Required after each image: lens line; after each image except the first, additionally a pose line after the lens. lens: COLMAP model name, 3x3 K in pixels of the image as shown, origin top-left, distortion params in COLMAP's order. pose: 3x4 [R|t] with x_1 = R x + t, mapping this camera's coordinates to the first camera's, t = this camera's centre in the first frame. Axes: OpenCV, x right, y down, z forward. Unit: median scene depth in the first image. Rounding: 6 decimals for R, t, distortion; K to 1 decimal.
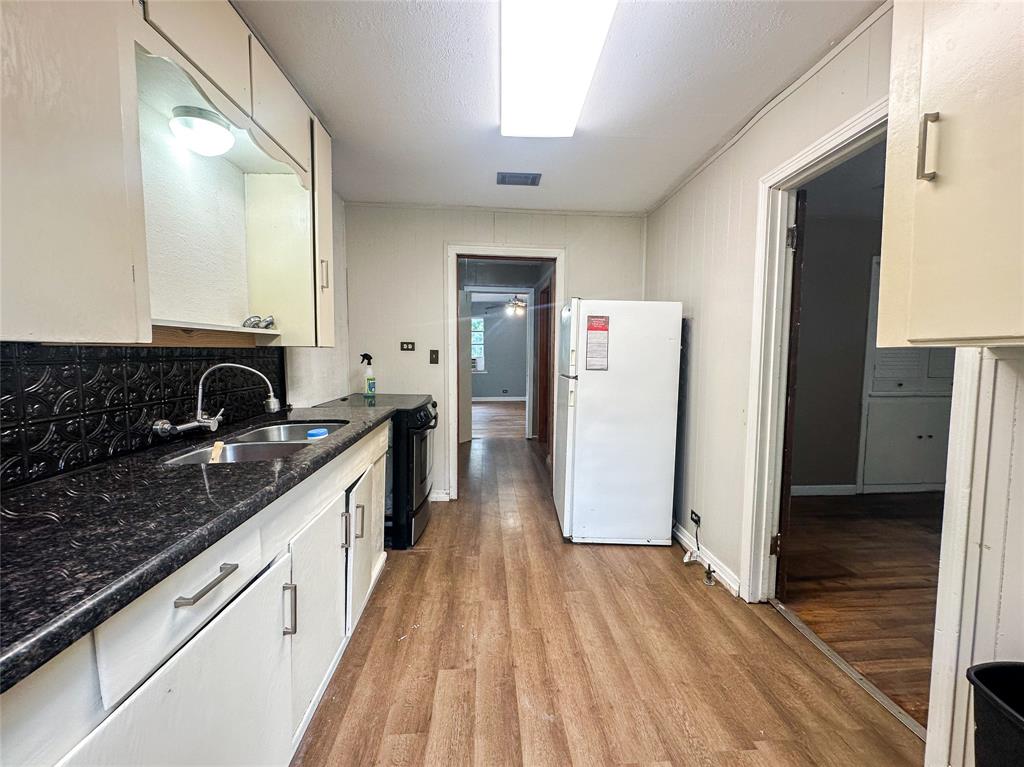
lens RADIAL K [[409.2, 0, 512.7], [0, 409.2, 380.5], [0, 0, 1]] dist [-0.002144, 0.000632]
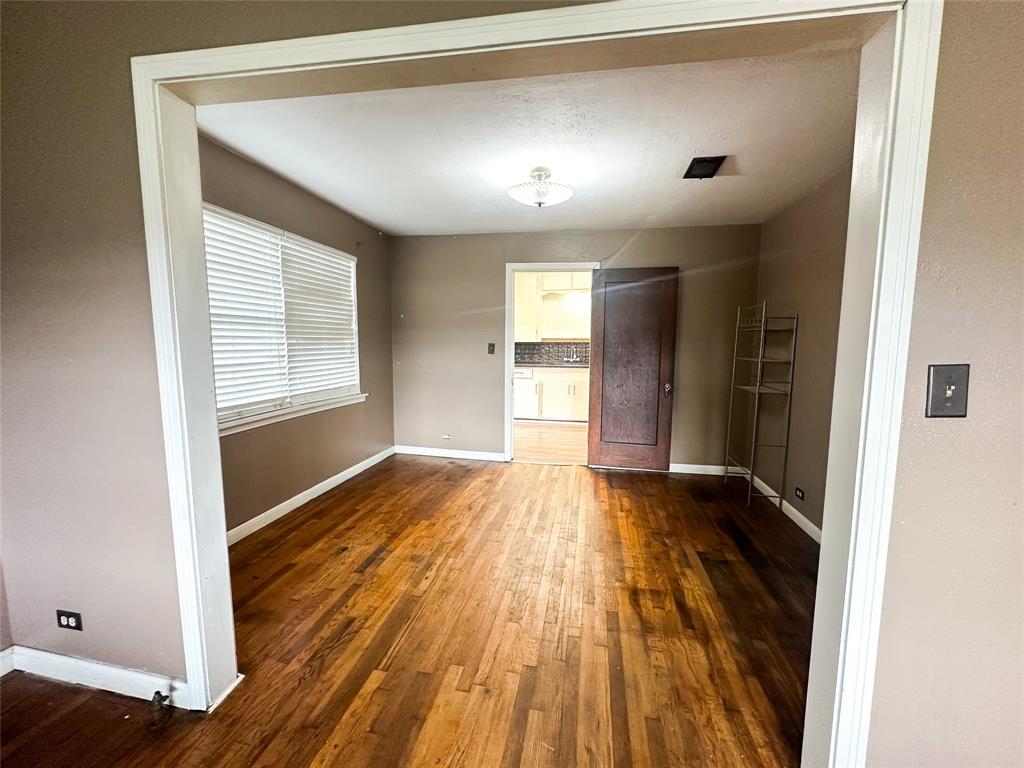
lens RADIAL K [[409.2, 0, 512.3], [0, 409.2, 384.4], [0, 0, 1]] dist [-0.002144, 0.000632]
pose [[-0.244298, 0.102667, -0.964250, 1.570113], [-0.081415, 0.988697, 0.125897, -0.055660], [0.966276, 0.109261, -0.233178, 0.623561]]
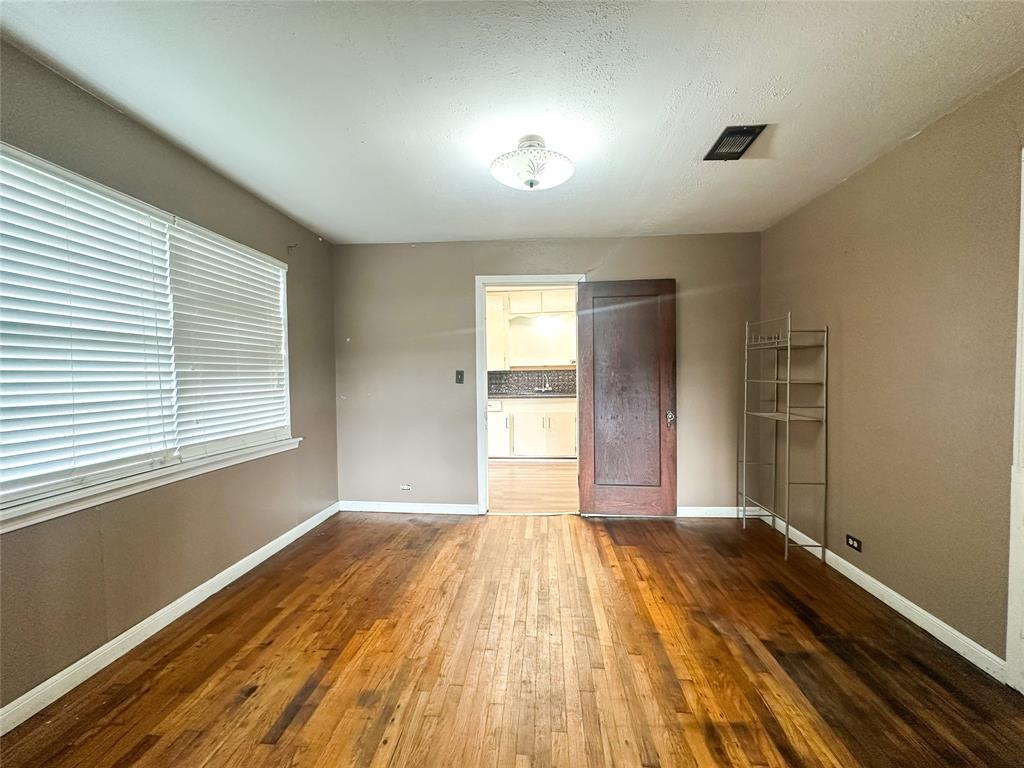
lens RADIAL K [[409.2, 0, 512.5], [0, 409.2, 384.6], [0, 0, 1]] dist [-0.002144, 0.000632]
pose [[-0.131839, 0.030419, -0.990804, 1.383764], [-0.062935, 0.997256, 0.038991, -0.031480], [0.989271, 0.067497, -0.129563, 0.528255]]
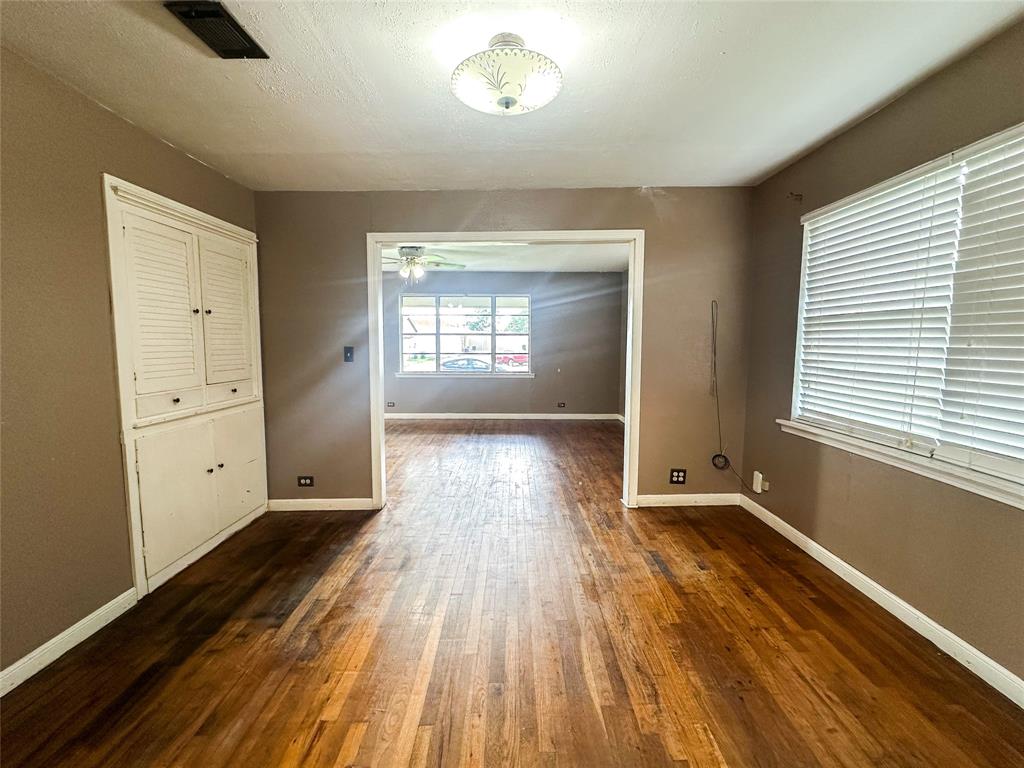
lens RADIAL K [[437.3, 0, 514.7], [0, 437.3, 387.7], [0, 0, 1]] dist [0.002231, 0.000001]
pose [[0.050449, -0.109078, 0.992752, 0.312106], [0.073767, 0.991710, 0.105215, -0.041730], [-0.995999, 0.067925, 0.058078, 0.447124]]
